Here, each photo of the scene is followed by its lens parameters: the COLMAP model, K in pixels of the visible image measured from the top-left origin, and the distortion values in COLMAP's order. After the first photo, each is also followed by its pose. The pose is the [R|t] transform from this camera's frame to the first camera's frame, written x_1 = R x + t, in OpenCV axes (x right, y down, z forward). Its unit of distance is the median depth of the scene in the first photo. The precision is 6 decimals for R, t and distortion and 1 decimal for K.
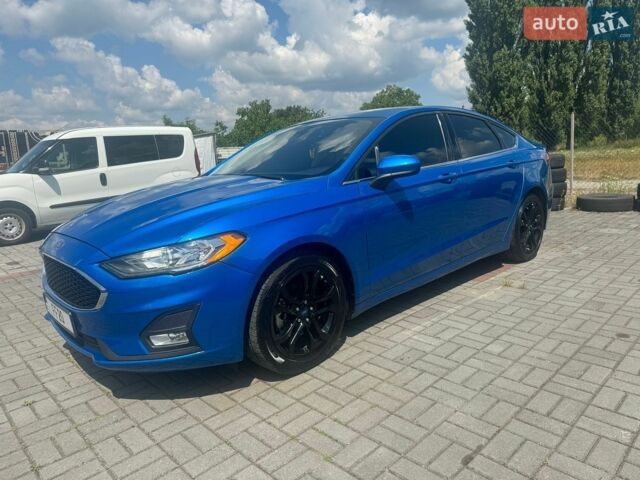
lens RADIAL K [[462.8, 0, 320.0], [0, 462.8, 240.0], [0, 0, 1]] dist [0.008391, -0.020692]
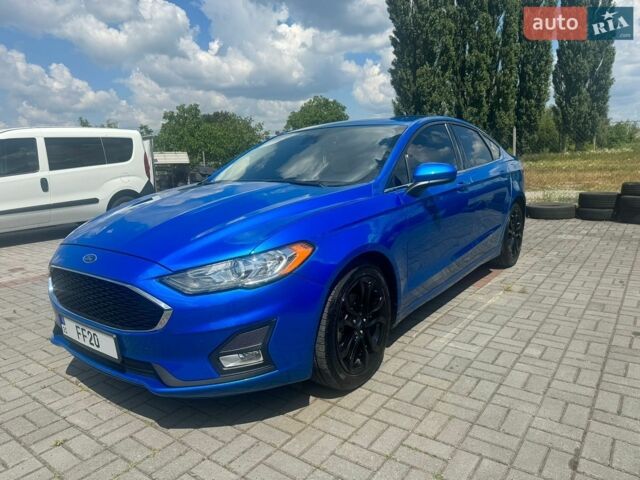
lens RADIAL K [[462.8, 0, 320.0], [0, 462.8, 240.0], [0, 0, 1]] dist [0.008391, -0.020692]
pose [[0.986366, -0.009144, 0.164312, -0.184531], [0.011984, 0.999795, -0.016303, -0.002830], [-0.164130, 0.018050, 0.986274, 0.040496]]
